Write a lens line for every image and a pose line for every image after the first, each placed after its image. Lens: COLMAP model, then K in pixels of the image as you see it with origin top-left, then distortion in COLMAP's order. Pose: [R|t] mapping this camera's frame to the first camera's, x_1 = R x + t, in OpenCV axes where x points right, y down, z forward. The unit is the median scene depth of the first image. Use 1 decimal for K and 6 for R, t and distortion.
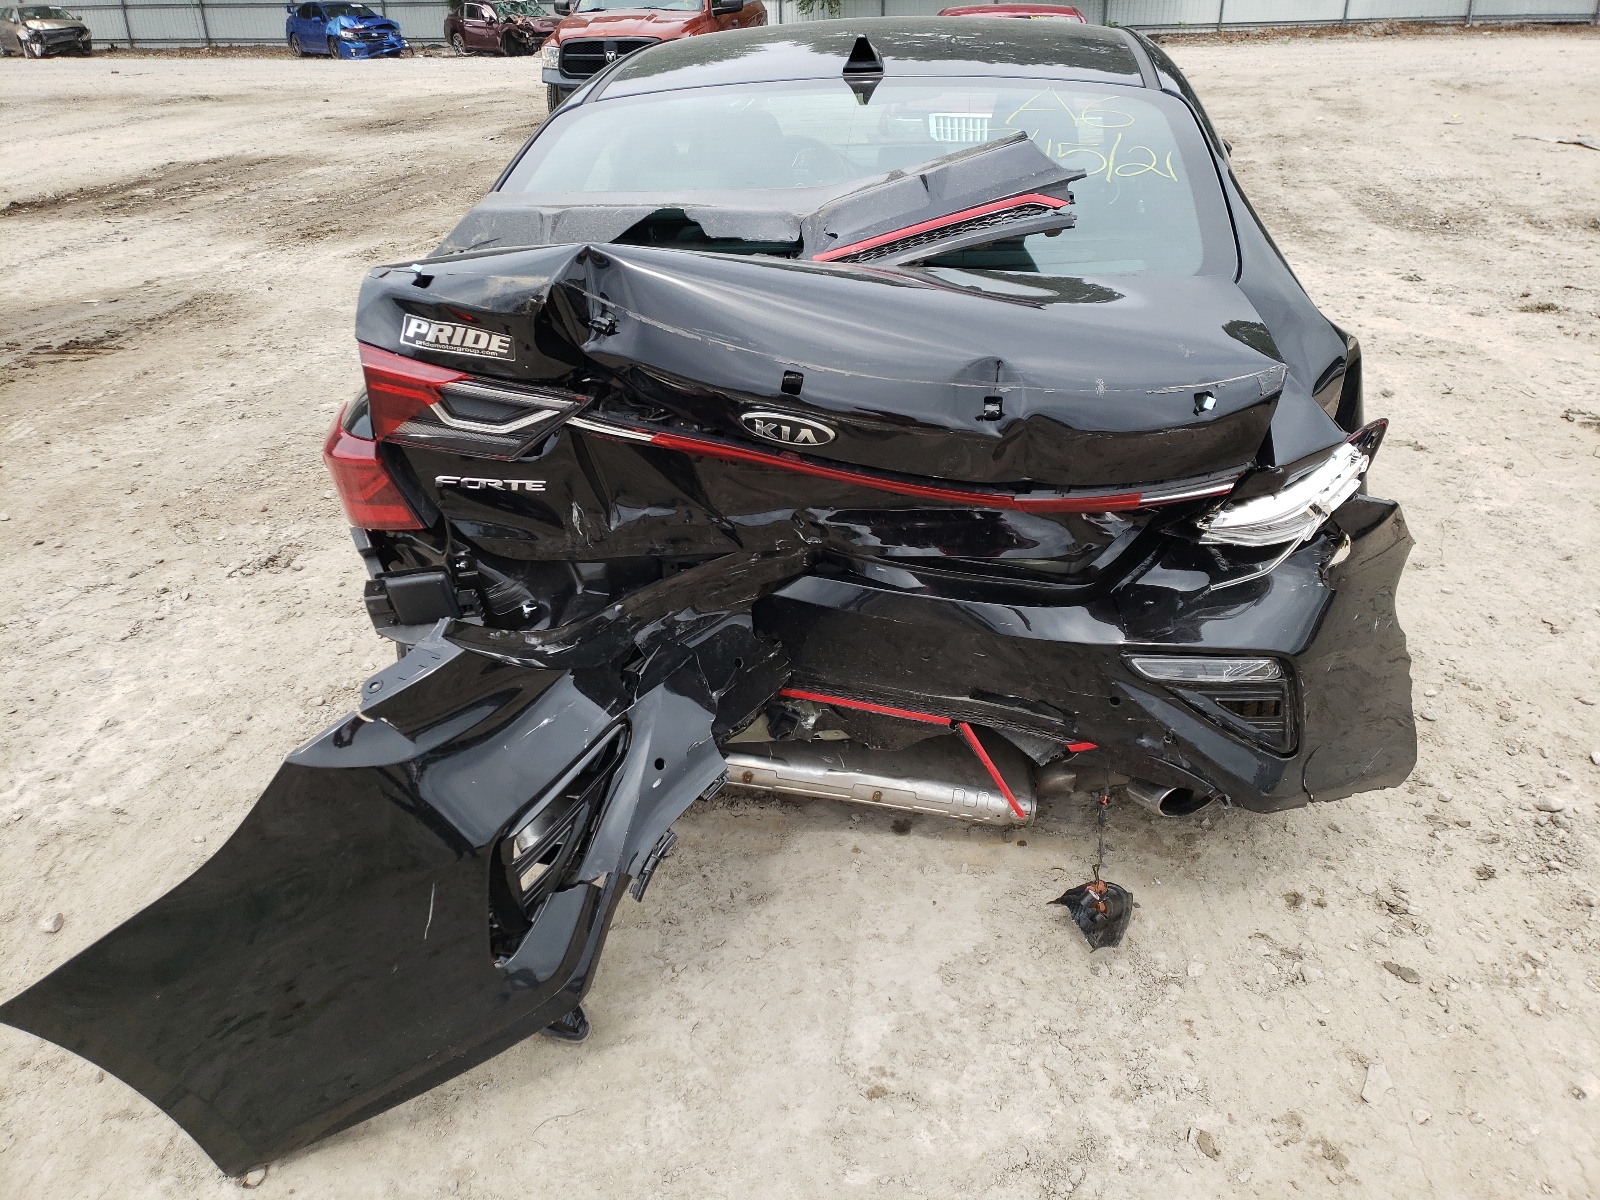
lens RADIAL K [[1215.9, 0, 765.4], [0, 1215.9, 599.8], [0, 0, 1]] dist [0.036506, -0.002528]
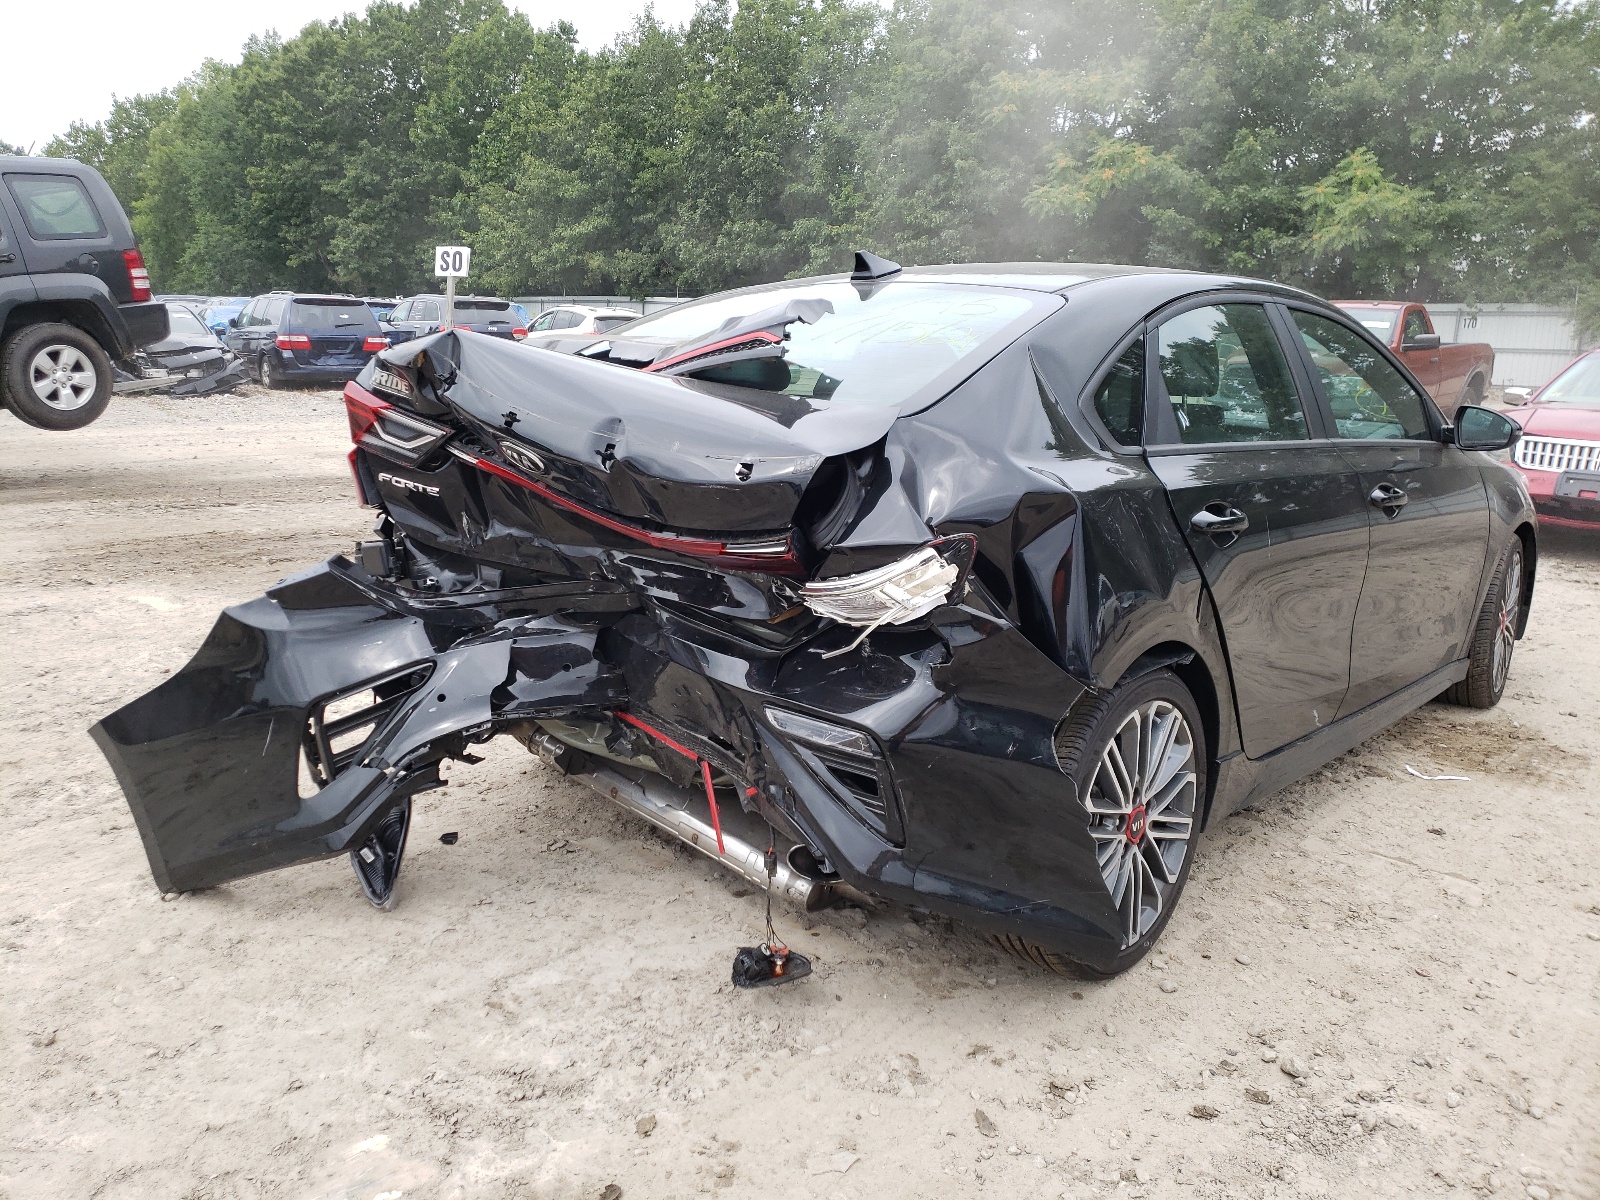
lens RADIAL K [[1215.9, 0, 765.4], [0, 1215.9, 599.8], [0, 0, 1]] dist [0.036506, -0.002528]
pose [[0.811997, 0.167687, -0.559055, 0.960618], [-0.301766, 0.940499, -0.156199, 0.136750], [0.499598, 0.295537, 0.814285, 0.022020]]
